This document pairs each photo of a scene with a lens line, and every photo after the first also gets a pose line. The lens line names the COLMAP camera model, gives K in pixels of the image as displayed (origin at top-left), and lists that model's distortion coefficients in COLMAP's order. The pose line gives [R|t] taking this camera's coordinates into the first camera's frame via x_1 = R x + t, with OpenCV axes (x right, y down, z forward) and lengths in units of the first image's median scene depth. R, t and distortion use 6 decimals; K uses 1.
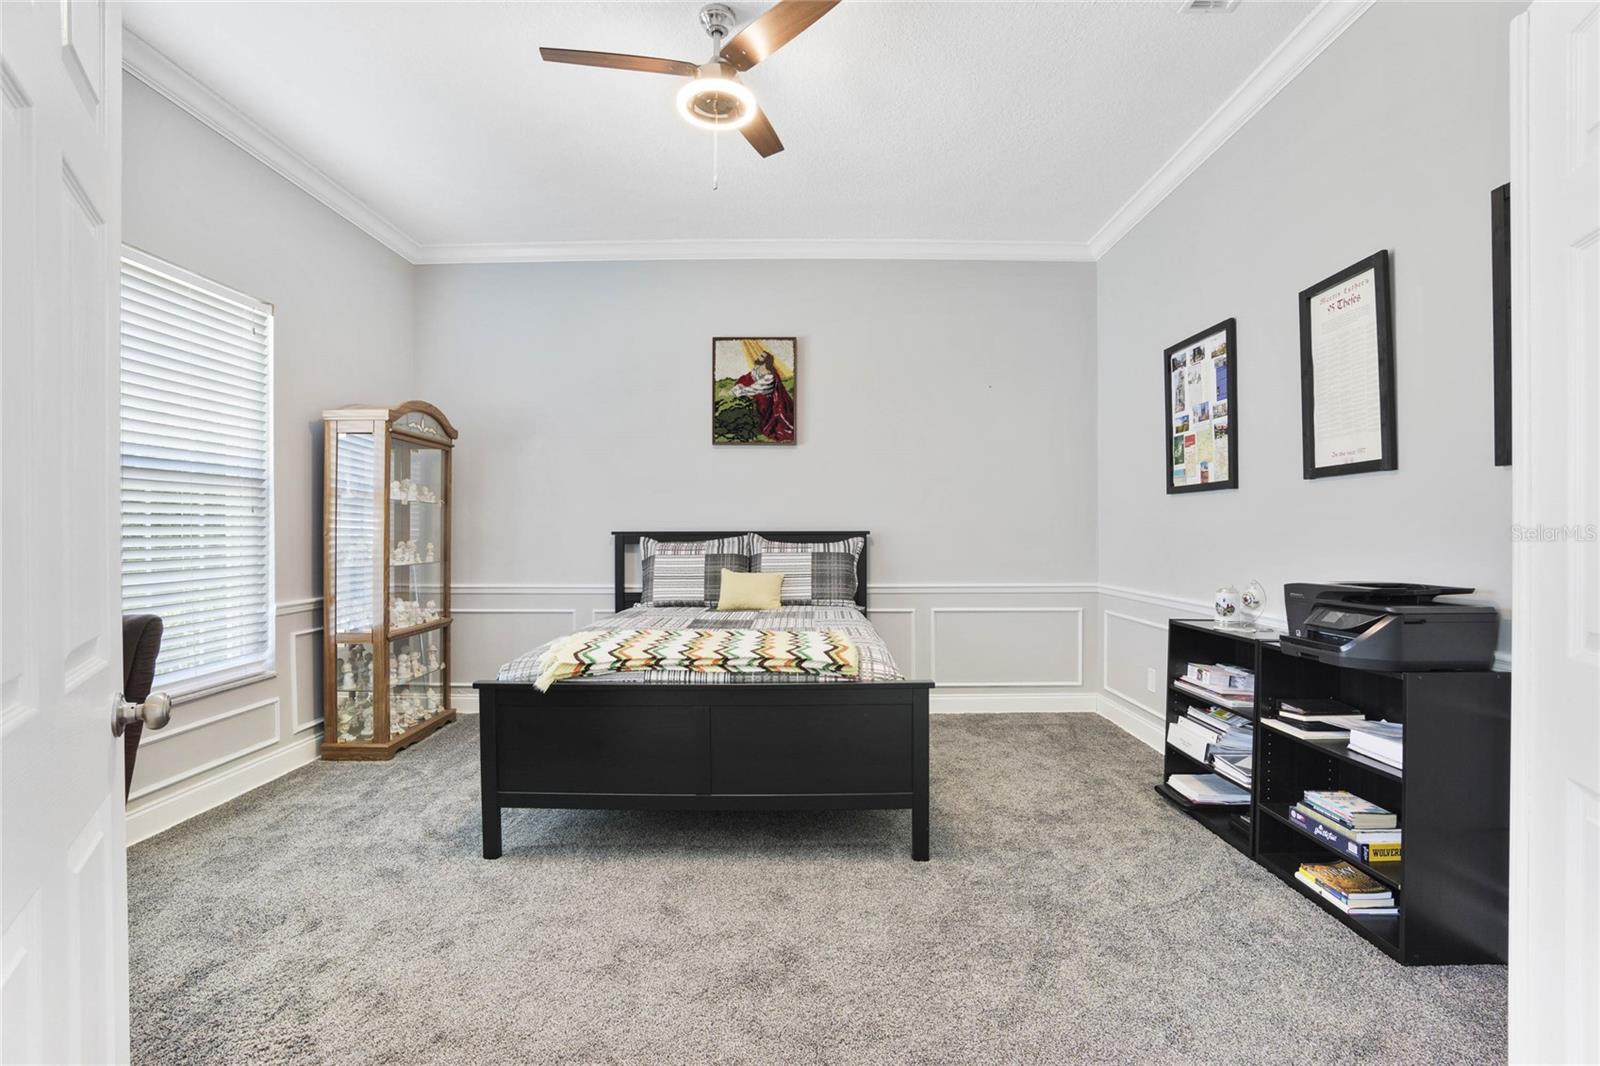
lens RADIAL K [[738.0, 0, 800.0], [0, 738.0, 533.0], [0, 0, 1]] dist [-0.068634, 0.026642]
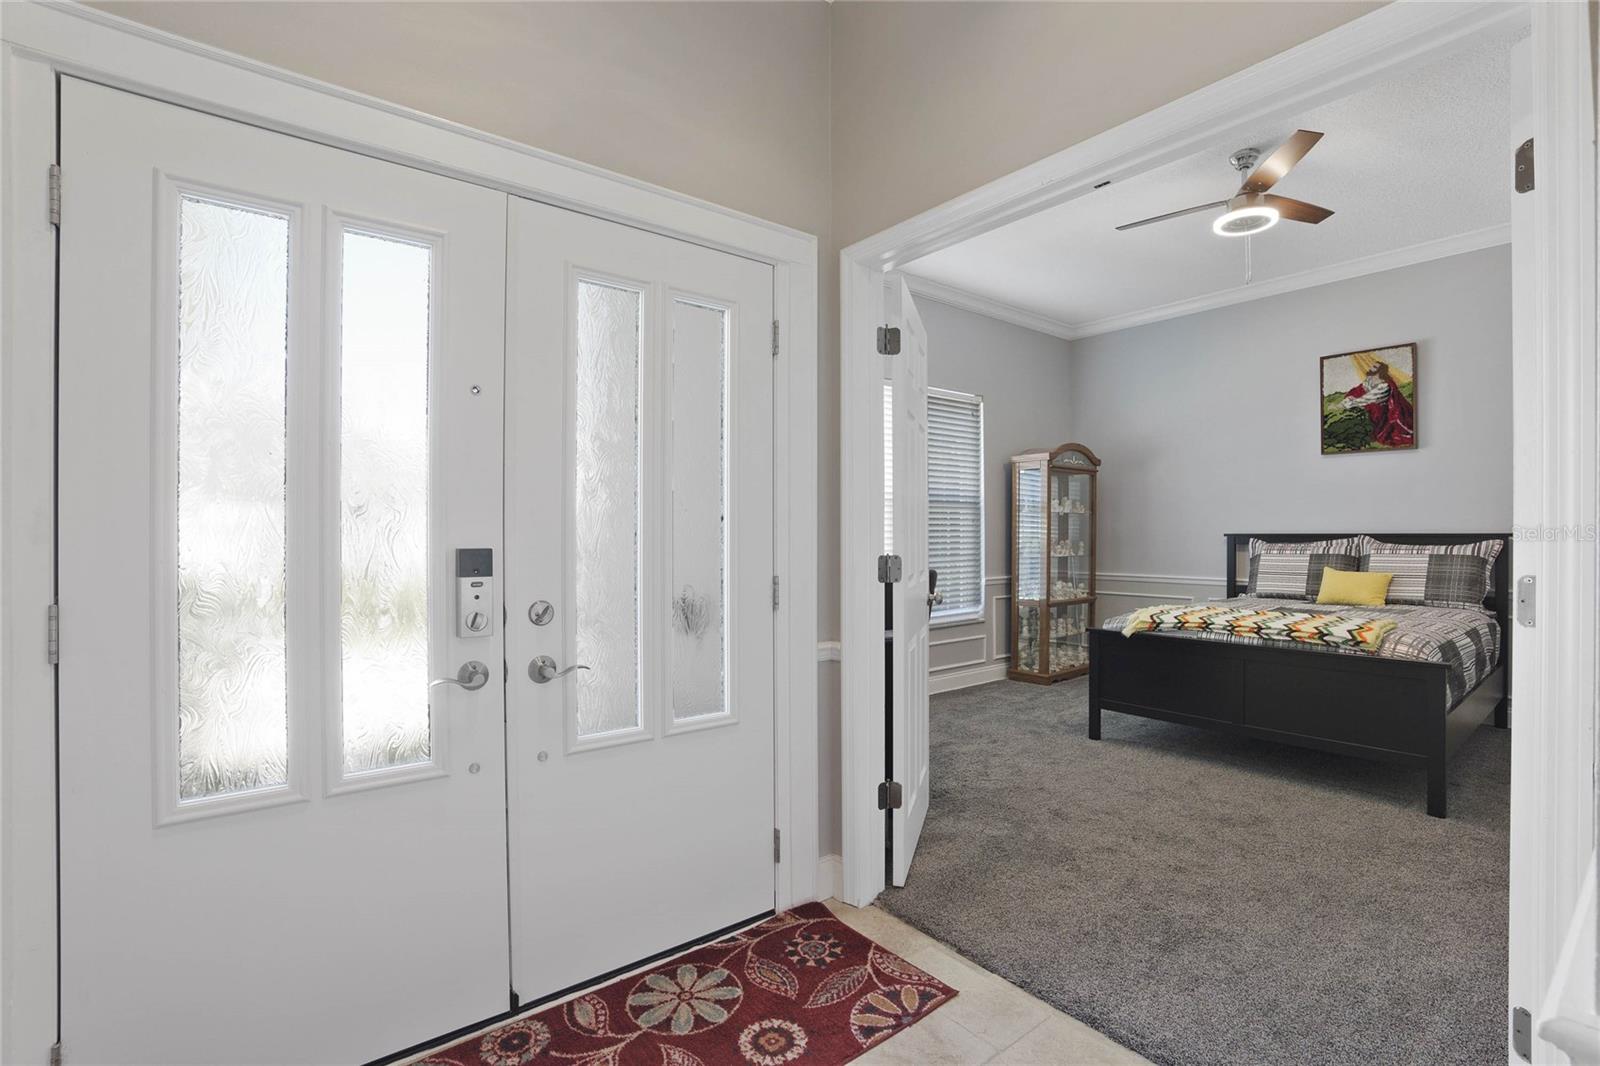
lens RADIAL K [[738.0, 0, 800.0], [0, 738.0, 533.0], [0, 0, 1]] dist [-0.068634, 0.026642]
pose [[0.627180, -0.000223, -0.778874, 0.257732], [-0.001149, 0.999999, -0.001212, -0.001000], [0.778873, 0.001655, 0.627179, -0.317145]]
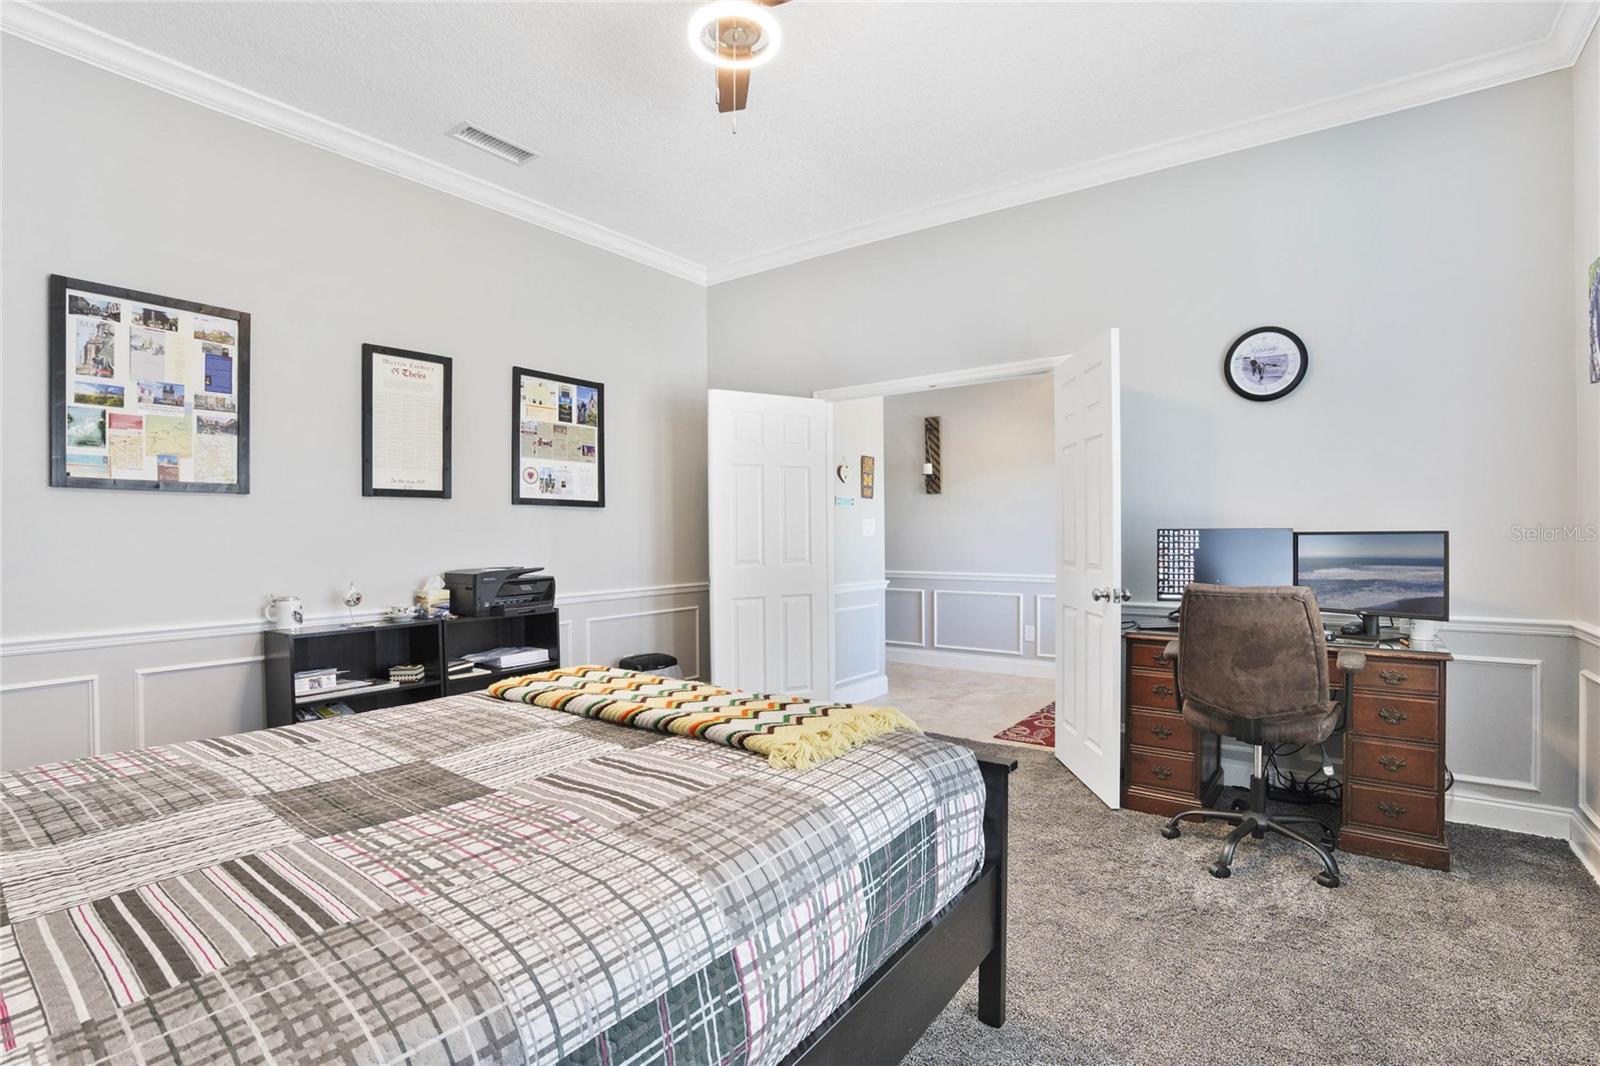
lens RADIAL K [[738.0, 0, 800.0], [0, 738.0, 533.0], [0, 0, 1]] dist [-0.068634, 0.026642]
pose [[-0.806534, 0.008728, 0.591123, -0.392175], [0.012546, 0.999919, 0.002354, -0.001839], [-0.591055, 0.009315, -0.806578, 0.966349]]
